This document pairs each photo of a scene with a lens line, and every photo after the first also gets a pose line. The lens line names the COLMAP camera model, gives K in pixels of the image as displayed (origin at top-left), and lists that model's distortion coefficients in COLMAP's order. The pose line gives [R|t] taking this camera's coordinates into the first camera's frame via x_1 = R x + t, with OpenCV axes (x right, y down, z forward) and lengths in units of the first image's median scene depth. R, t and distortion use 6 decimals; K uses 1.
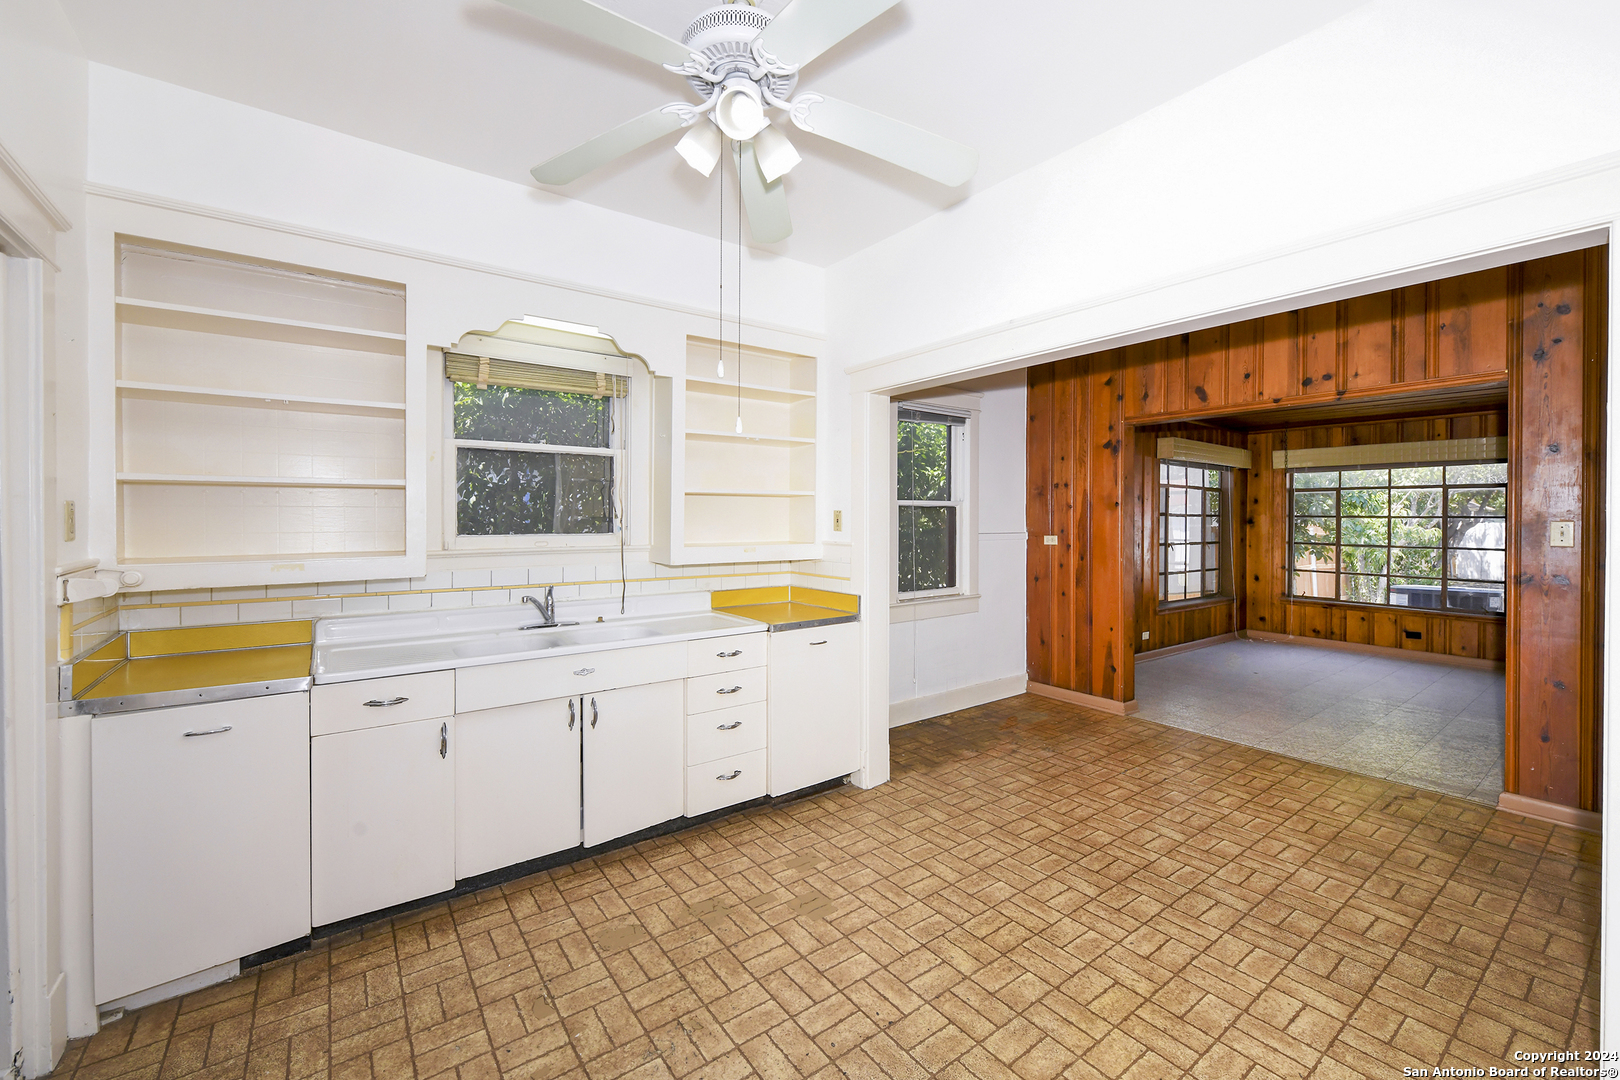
lens RADIAL K [[658.1, 0, 809.4], [0, 658.1, 525.5], [0, 0, 1]] dist [0.001500, -0.000506]
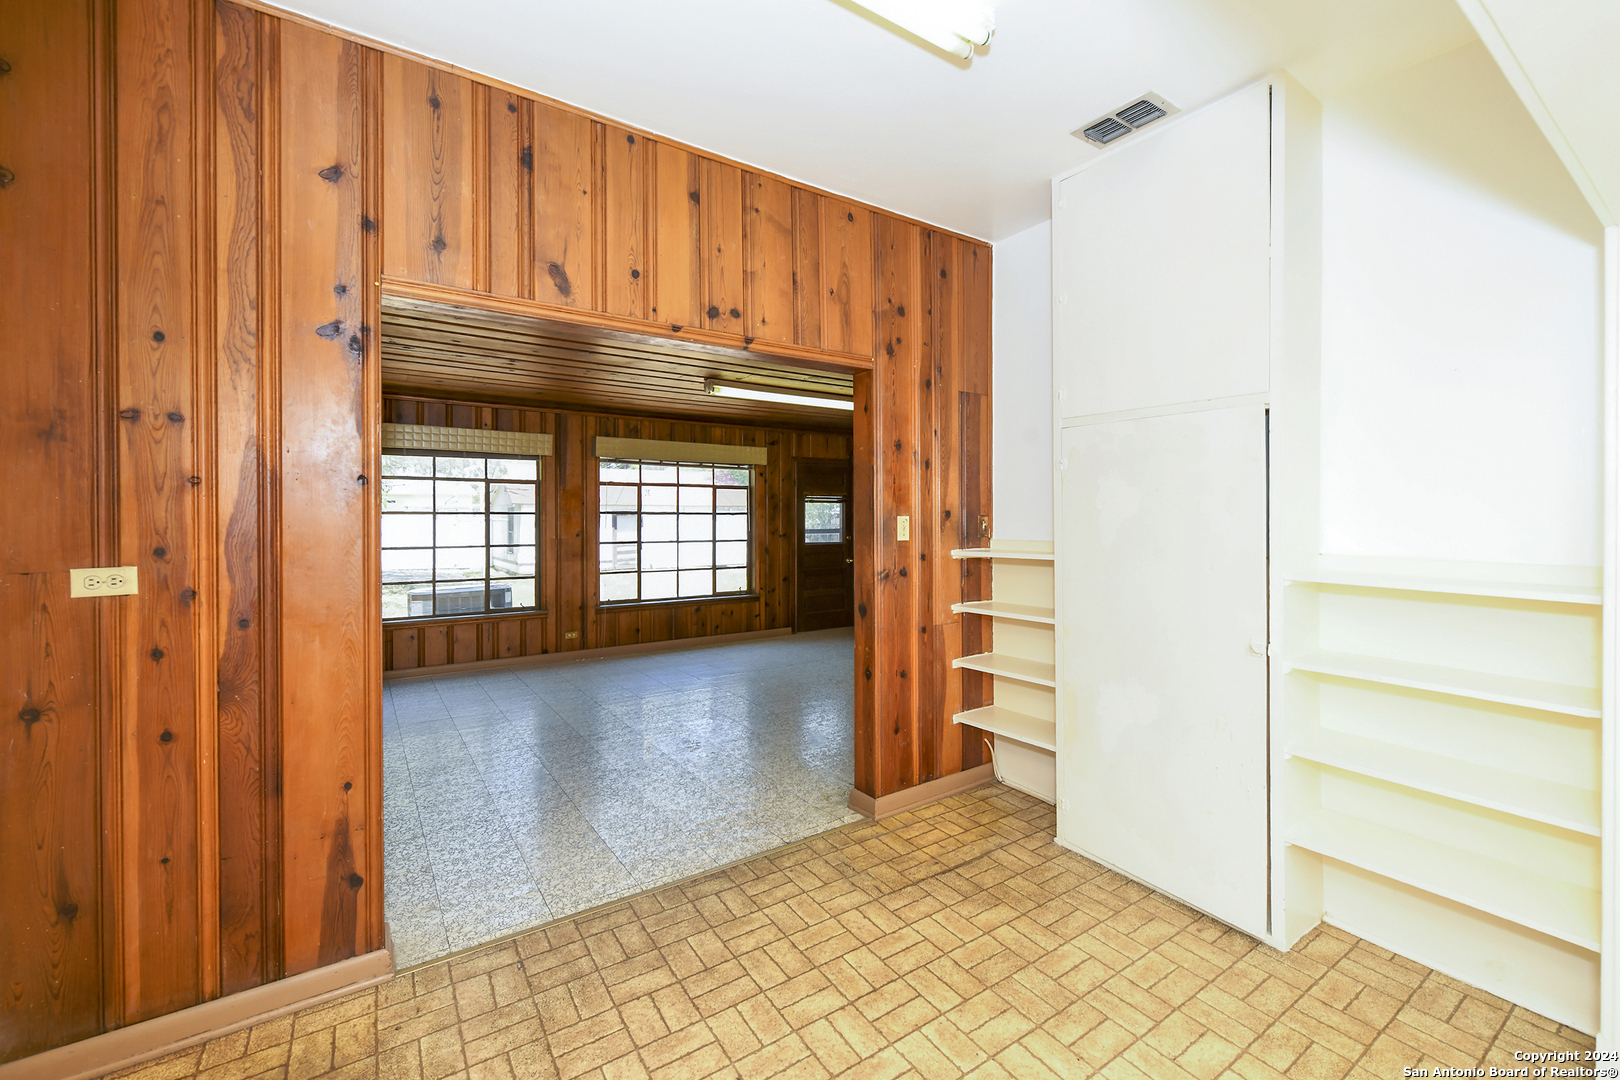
lens RADIAL K [[658.1, 0, 815.9], [0, 658.1, 518.9], [0, 0, 1]] dist [0.001500, -0.000506]
pose [[0.041637, -0.006946, 0.999109, 0.070812], [0.012778, 0.999898, 0.006419, -0.007384], [-0.999051, 0.012499, 0.041722, 0.751327]]
